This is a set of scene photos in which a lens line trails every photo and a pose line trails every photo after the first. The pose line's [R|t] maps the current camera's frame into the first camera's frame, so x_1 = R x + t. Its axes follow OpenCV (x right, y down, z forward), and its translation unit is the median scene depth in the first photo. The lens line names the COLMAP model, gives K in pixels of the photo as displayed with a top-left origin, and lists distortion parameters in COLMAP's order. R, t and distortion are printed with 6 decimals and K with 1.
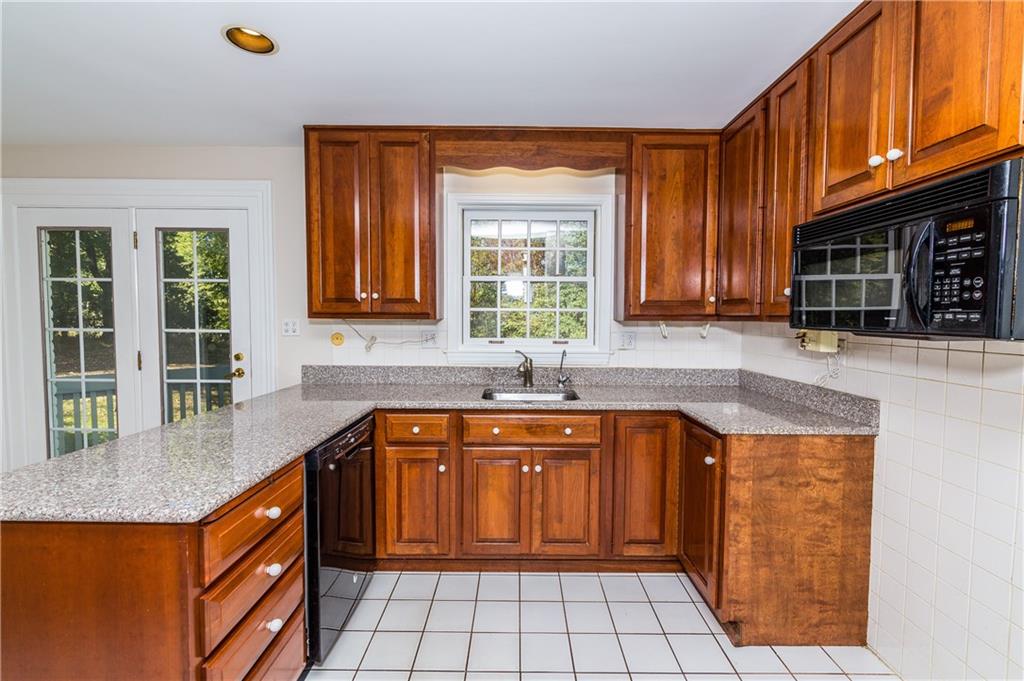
lens RADIAL K [[443.8, 0, 510.3], [0, 443.8, 336.1], [0, 0, 1]] dist [0.000360, -0.000599]
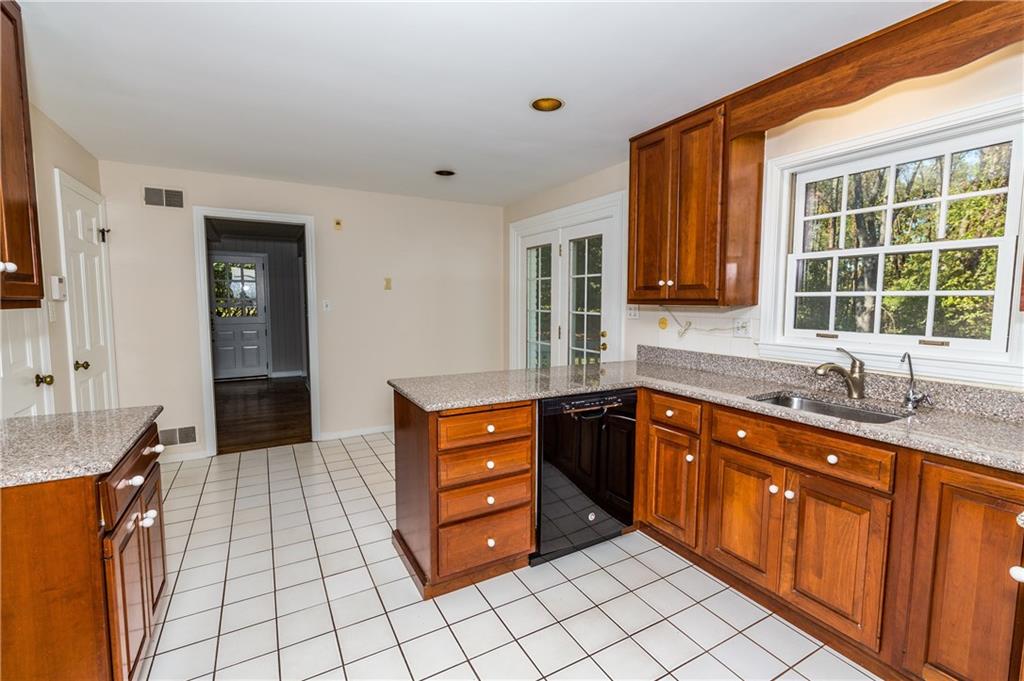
lens RADIAL K [[443.8, 0, 508.5], [0, 443.8, 338.8], [0, 0, 1]] dist [0.000360, -0.000599]
pose [[0.491358, 0.072993, -0.867894, 0.428851], [-0.040734, 0.997317, 0.060816, -0.007322], [0.870005, 0.005470, 0.493013, 0.148807]]
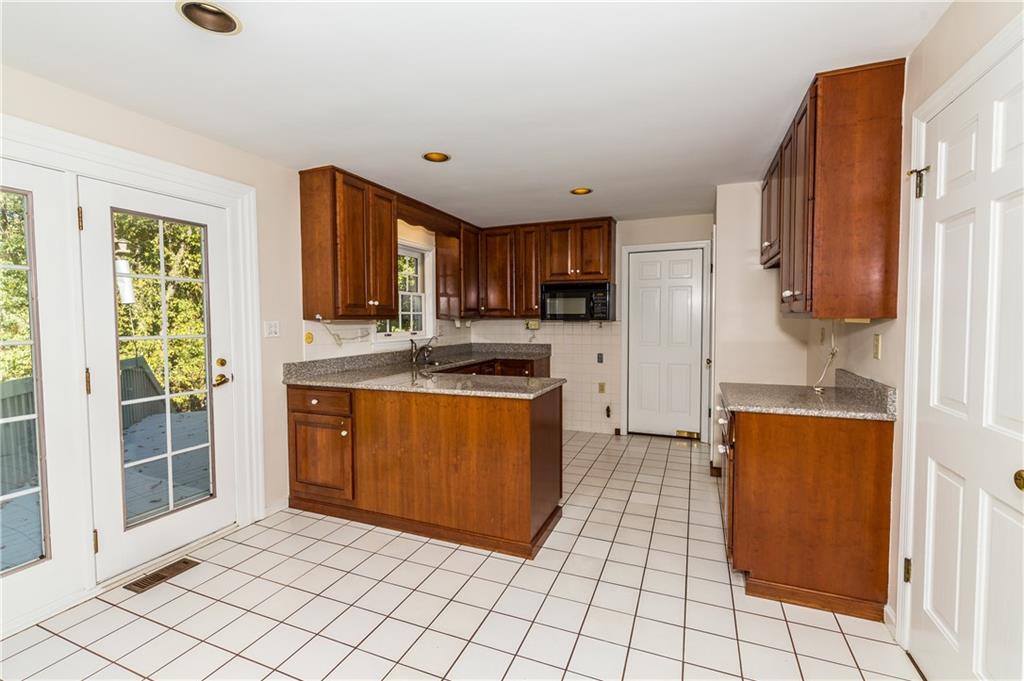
lens RADIAL K [[443.8, 0, 509.1], [0, 443.8, 338.3], [0, 0, 1]] dist [0.000360, -0.000599]
pose [[0.383506, -0.049165, 0.922229, -1.437126], [0.048431, 0.998279, 0.033079, -0.005860], [-0.922268, 0.031978, 0.385227, 0.078528]]
